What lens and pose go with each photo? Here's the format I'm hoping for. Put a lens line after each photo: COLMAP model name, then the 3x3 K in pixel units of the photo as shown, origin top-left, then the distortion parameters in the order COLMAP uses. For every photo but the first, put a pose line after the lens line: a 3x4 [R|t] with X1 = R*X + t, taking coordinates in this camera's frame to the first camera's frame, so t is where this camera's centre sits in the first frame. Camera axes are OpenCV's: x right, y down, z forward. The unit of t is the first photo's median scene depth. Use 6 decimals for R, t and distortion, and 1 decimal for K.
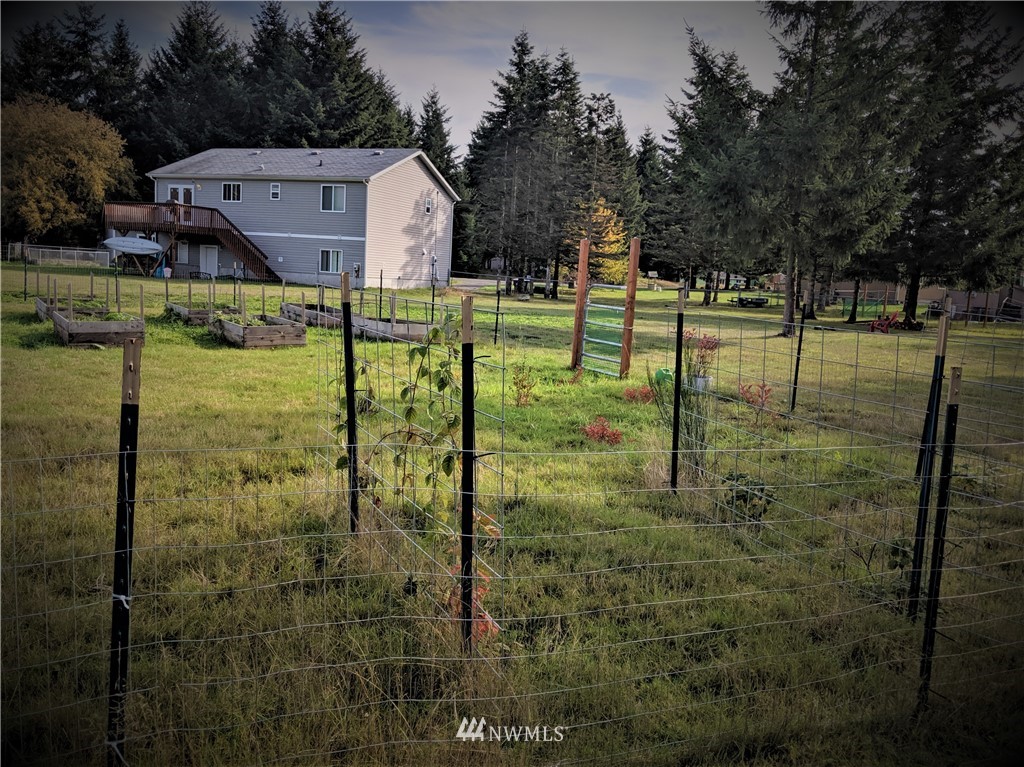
lens RADIAL K [[828.4, 0, 512.0], [0, 828.4, 383.5], [0, 0, 1]] dist [0.001508, -0.055620]
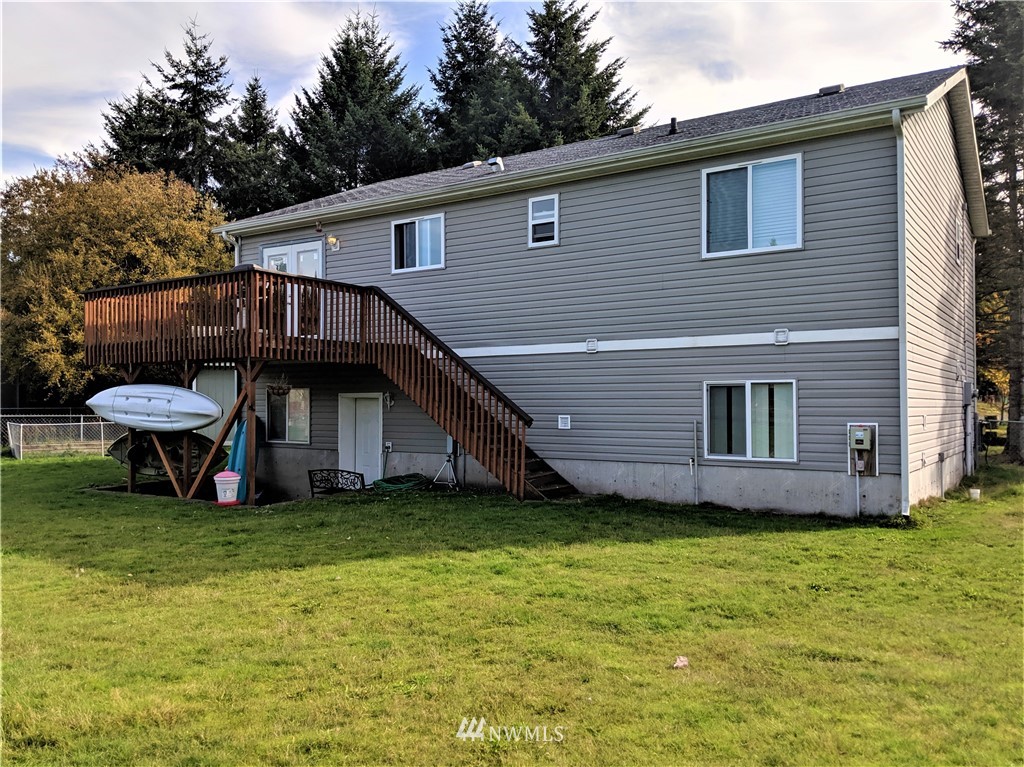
lens RADIAL K [[828.4, 0, 512.0], [0, 828.4, 383.5], [0, 0, 1]] dist [0.001508, -0.055620]
pose [[0.976834, -0.066547, -0.203390, -0.223010], [0.032381, 0.985441, -0.166904, -0.106640], [0.211536, 0.156451, 0.964767, 0.651605]]
